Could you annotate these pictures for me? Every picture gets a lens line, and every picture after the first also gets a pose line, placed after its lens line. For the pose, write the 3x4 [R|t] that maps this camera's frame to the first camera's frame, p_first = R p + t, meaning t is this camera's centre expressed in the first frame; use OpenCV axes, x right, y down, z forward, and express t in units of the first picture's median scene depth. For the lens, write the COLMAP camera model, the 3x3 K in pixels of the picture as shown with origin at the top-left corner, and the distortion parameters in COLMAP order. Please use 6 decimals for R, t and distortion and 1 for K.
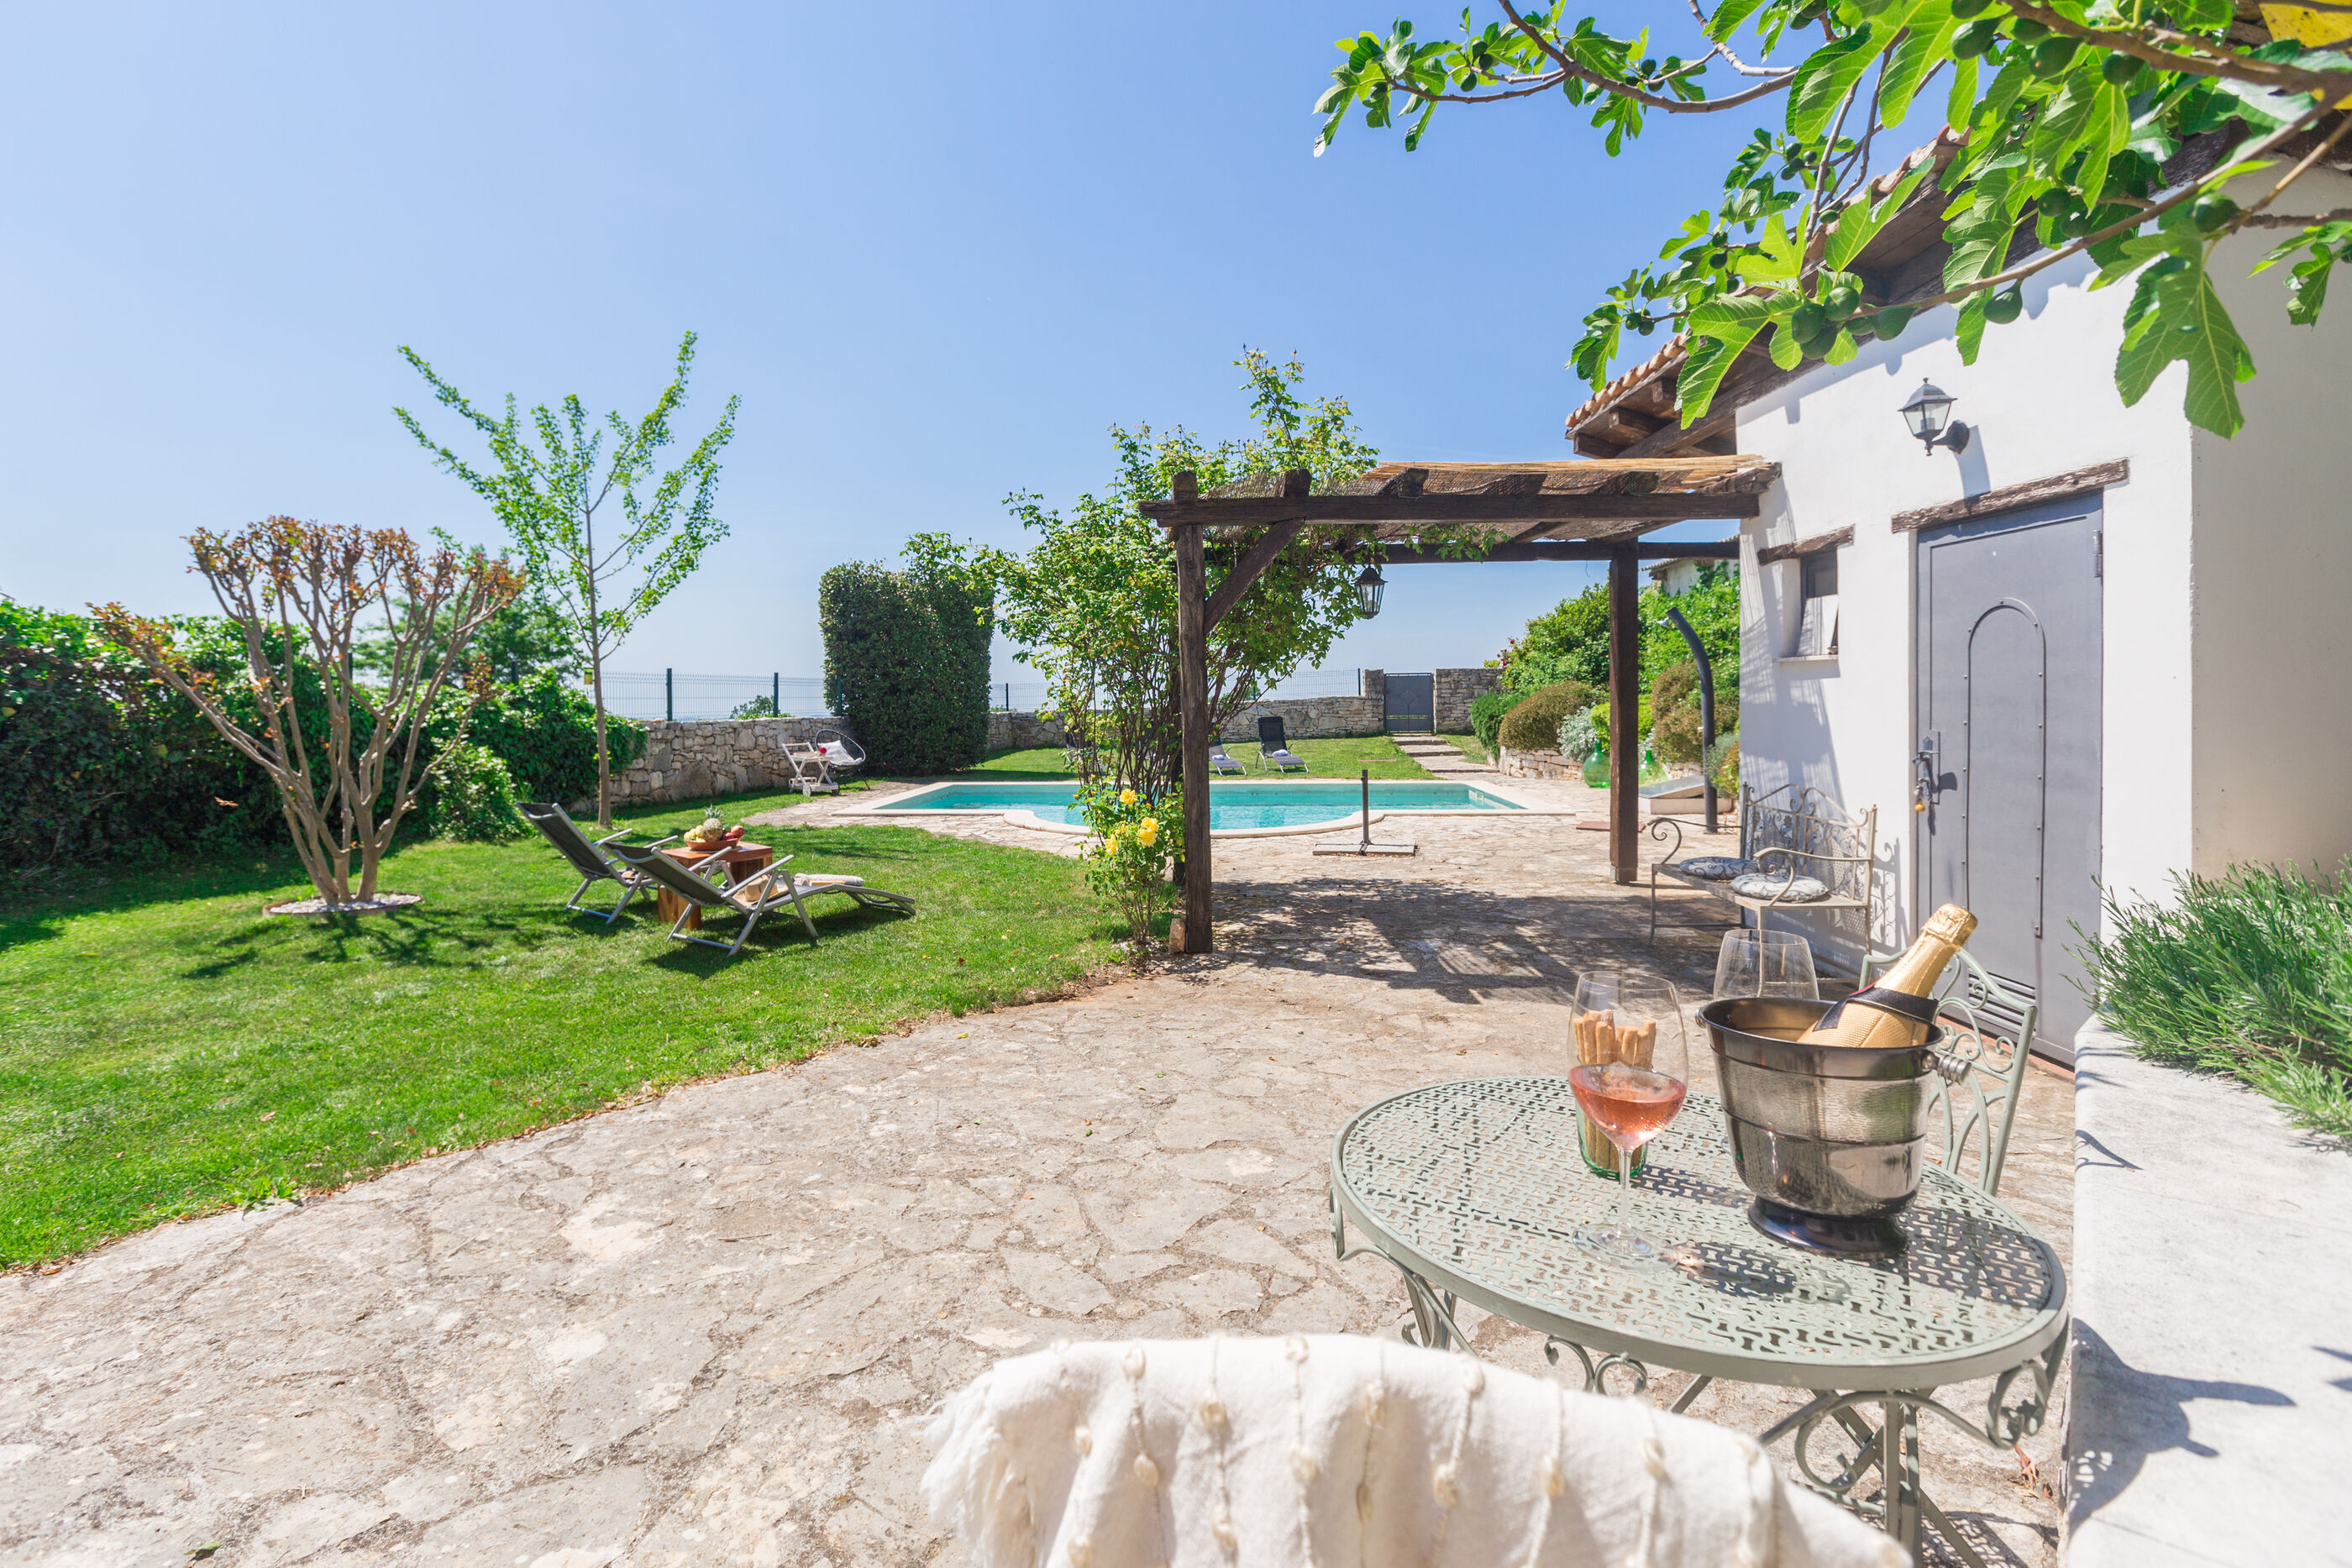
lens RADIAL K [[1064.3, 0, 1169.7], [0, 1064.3, 770.4], [0, 0, 1]] dist [-0.001008, -0.000397]
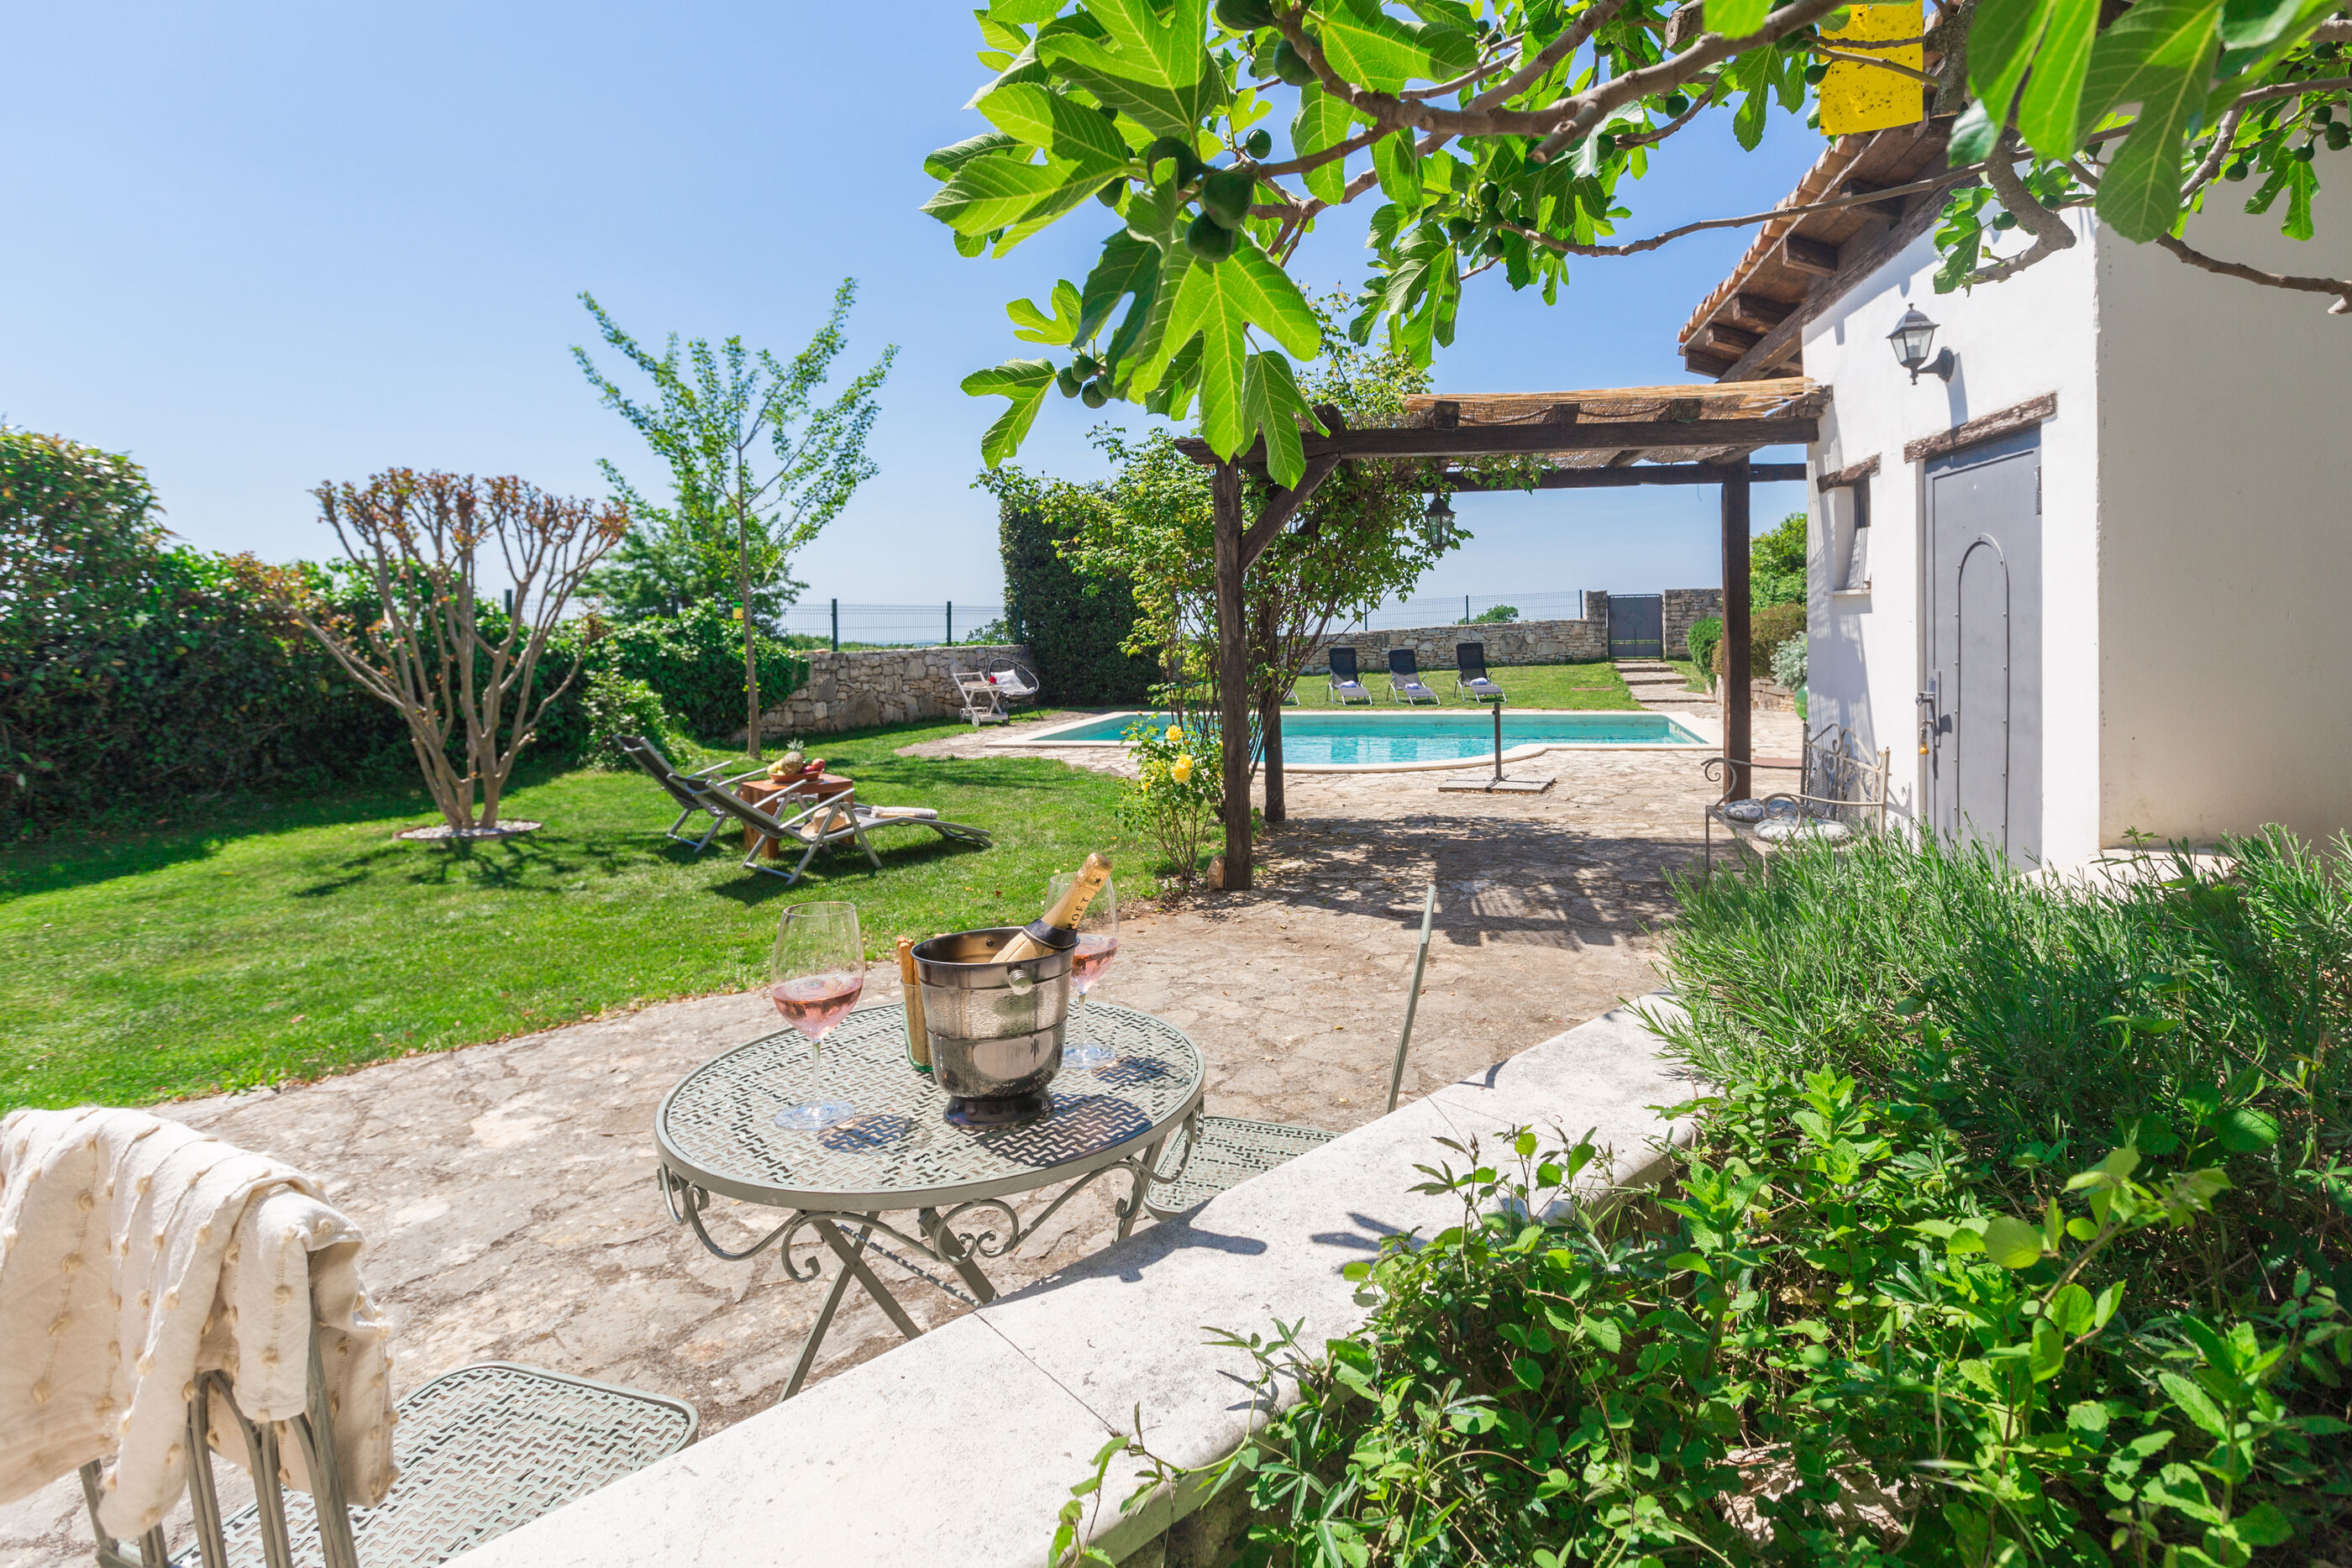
lens RADIAL K [[1099.4, 0, 1220.9], [0, 1099.4, 711.6], [0, 0, 1]] dist [-0.001273, -0.000138]
pose [[0.995292, 0.001877, -0.096905, 0.107944], [-0.000982, 0.999956, 0.009283, -0.005557], [0.096918, -0.009145, 0.995250, -0.028213]]
